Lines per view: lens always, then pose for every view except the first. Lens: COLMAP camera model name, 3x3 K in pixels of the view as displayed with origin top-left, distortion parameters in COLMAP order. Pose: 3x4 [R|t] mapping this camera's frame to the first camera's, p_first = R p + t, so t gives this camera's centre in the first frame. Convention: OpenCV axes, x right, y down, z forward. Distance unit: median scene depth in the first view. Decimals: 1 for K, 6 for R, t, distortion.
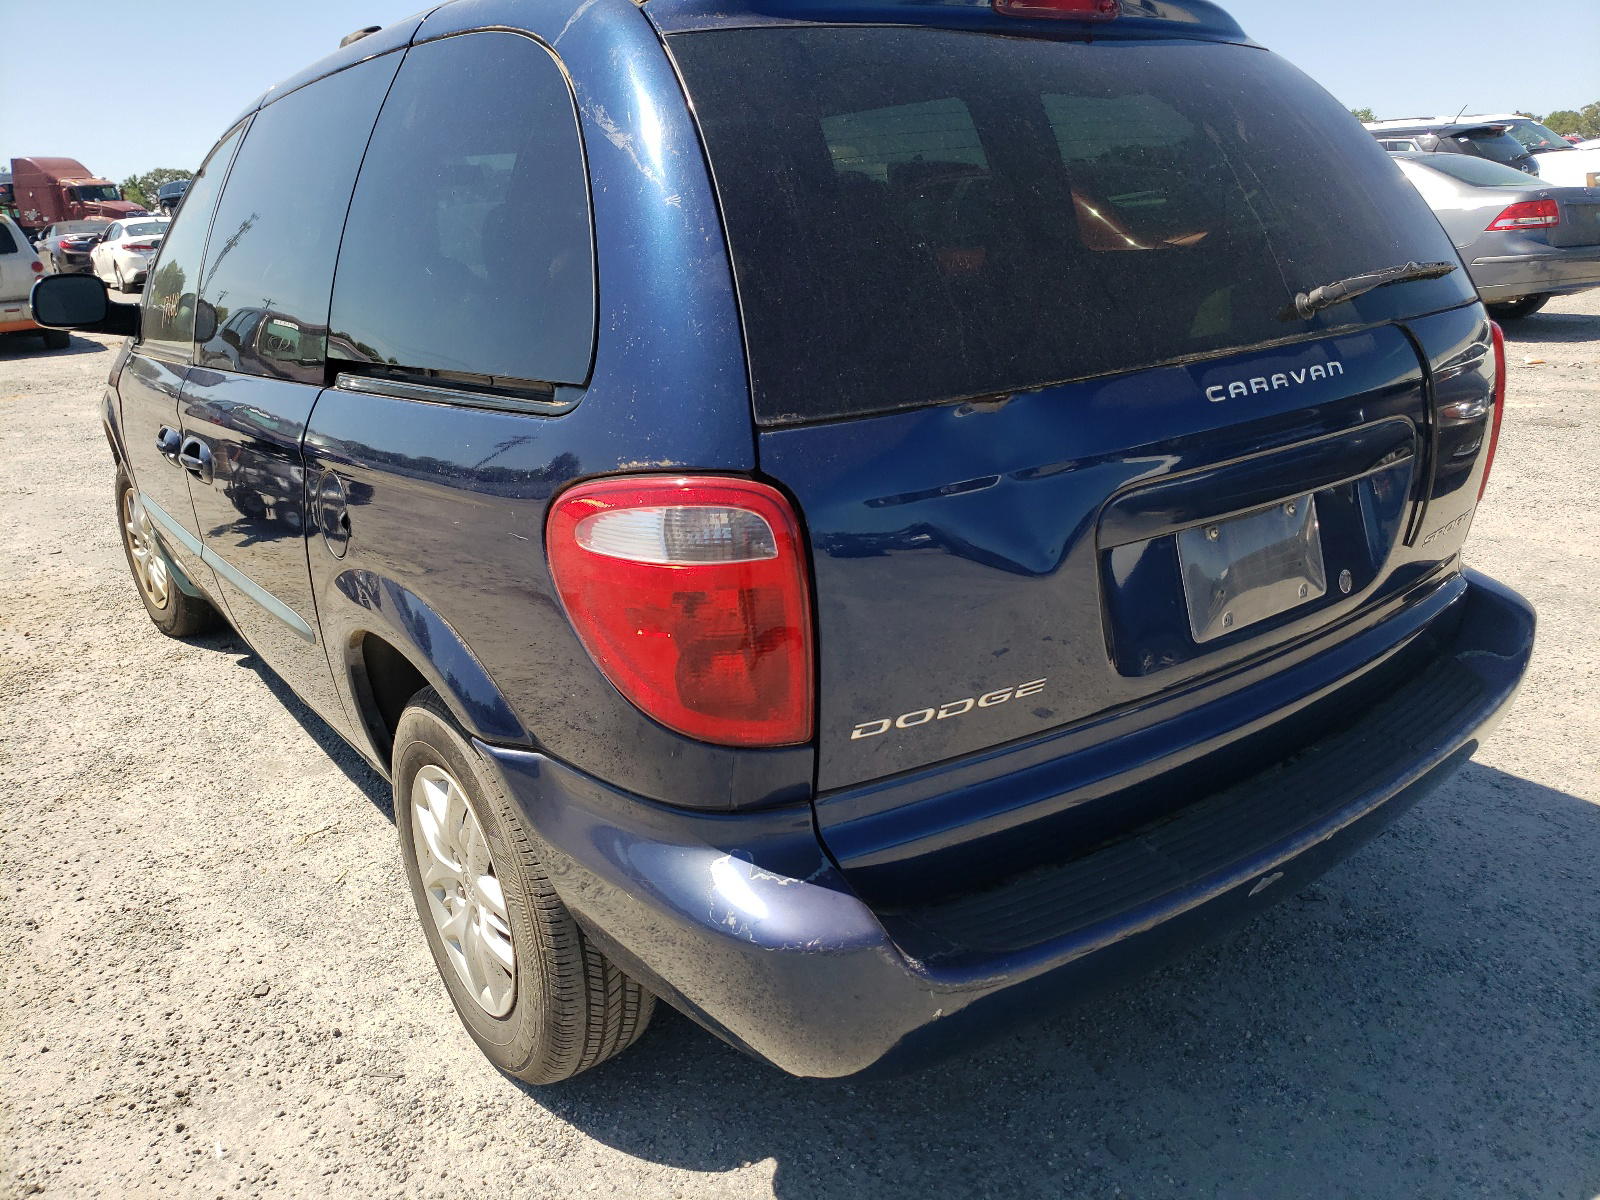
lens RADIAL K [[1483.9, 0, 800.0], [0, 1483.9, 600.0], [0, 0, 1]] dist [0.028953, -0.008561]
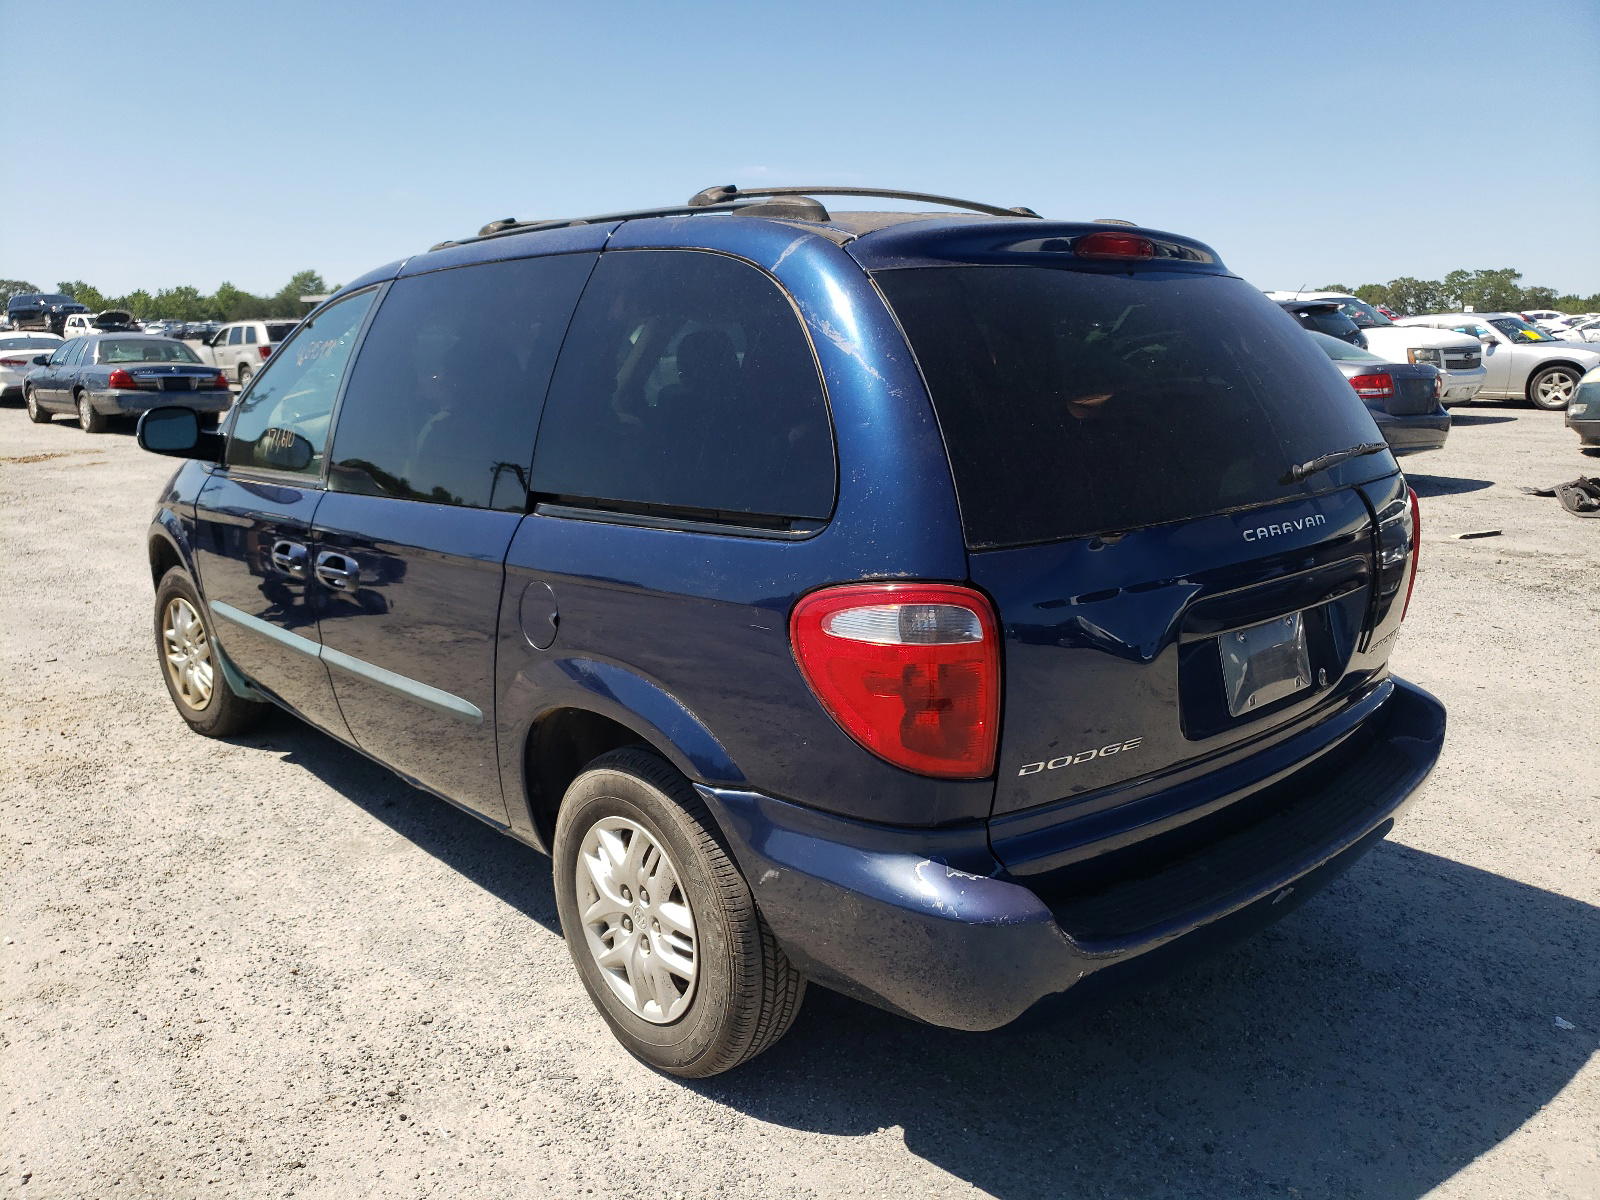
lens RADIAL K [[1525.9, 0, 800.0], [0, 1525.9, 600.0], [0, 0, 1]] dist [-0.051992, 0.184929]
pose [[0.993794, 0.019159, 0.109572, -0.236526], [-0.009229, 0.995861, -0.090425, 0.043837], [-0.110851, 0.088852, 0.989857, -0.288756]]
